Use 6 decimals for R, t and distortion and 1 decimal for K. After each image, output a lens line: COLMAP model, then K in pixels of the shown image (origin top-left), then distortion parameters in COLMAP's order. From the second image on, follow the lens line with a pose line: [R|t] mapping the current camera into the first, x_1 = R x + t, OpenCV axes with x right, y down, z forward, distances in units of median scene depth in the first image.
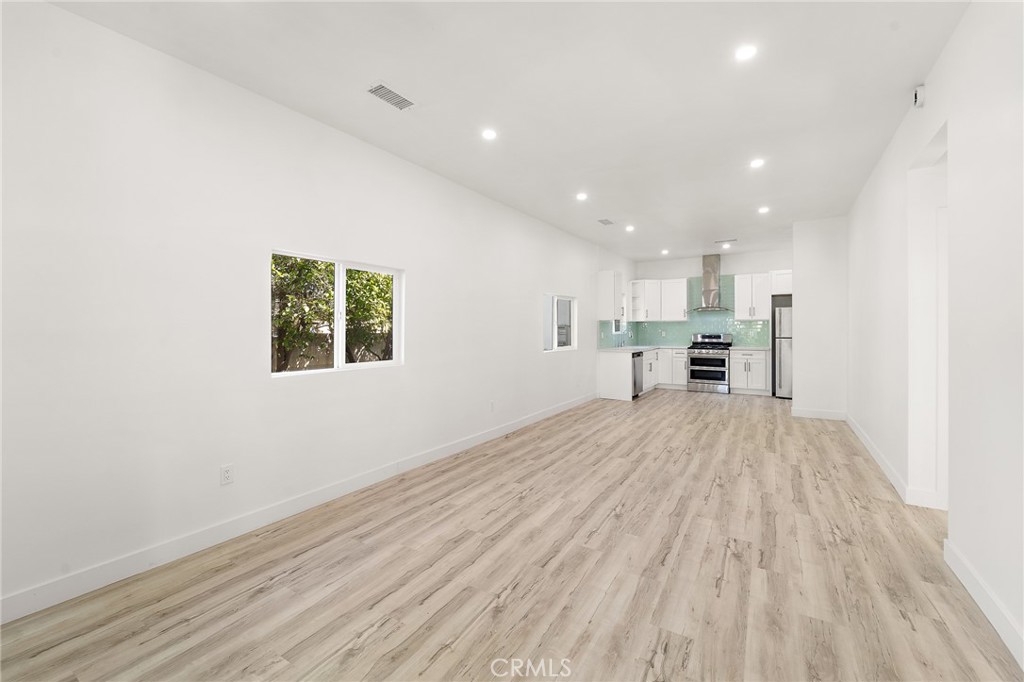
lens RADIAL K [[419.6, 0, 508.6], [0, 419.6, 322.5], [0, 0, 1]] dist [-0.000178, -0.000284]
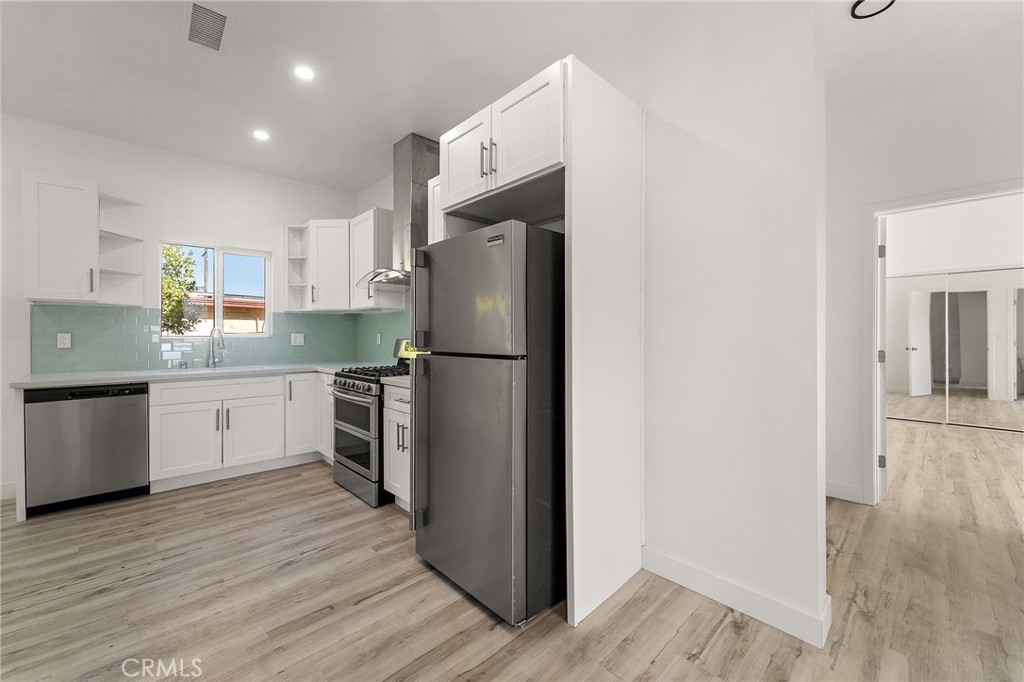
lens RADIAL K [[415.7, 0, 508.9], [0, 415.7, 334.5], [0, 0, 1]] dist [-0.000165, -0.000897]
pose [[0.970994, 0.001964, -0.239097, 0.746503], [0.000846, 0.999932, 0.011648, 0.020418], [0.239103, -0.011513, 0.970926, 0.712755]]
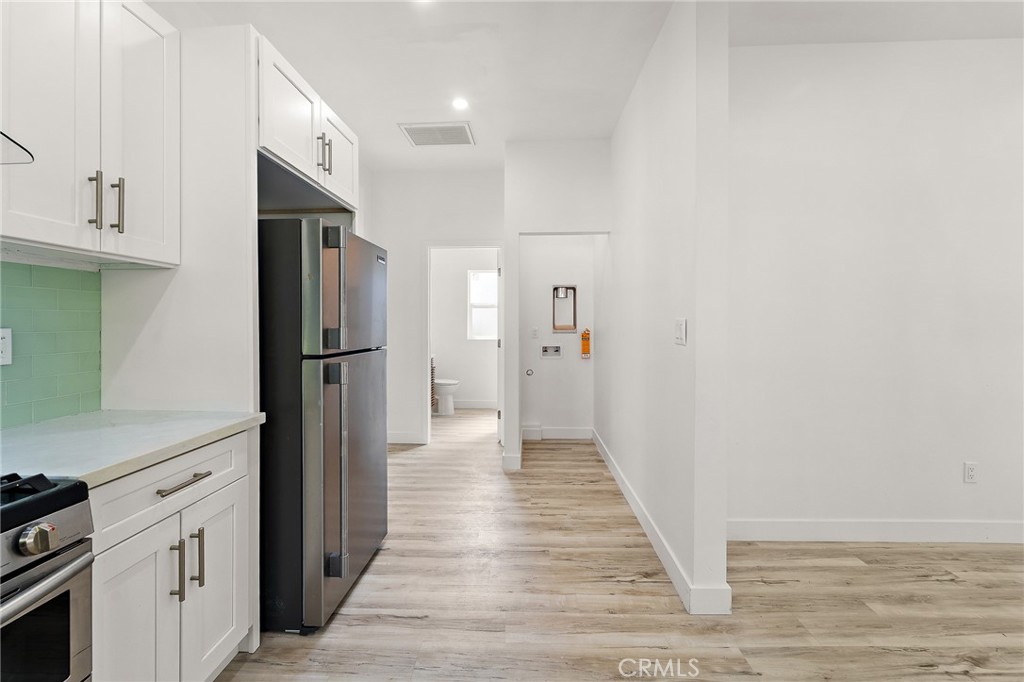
lens RADIAL K [[426.4, 0, 509.2], [0, 426.4, 322.9], [0, 0, 1]] dist [0.000229, -0.000862]
pose [[-0.507520, 0.006795, 0.861613, 0.385021], [-0.009036, 0.999872, -0.013207, 0.020565], [-0.861593, -0.014489, -0.507394, 0.999409]]
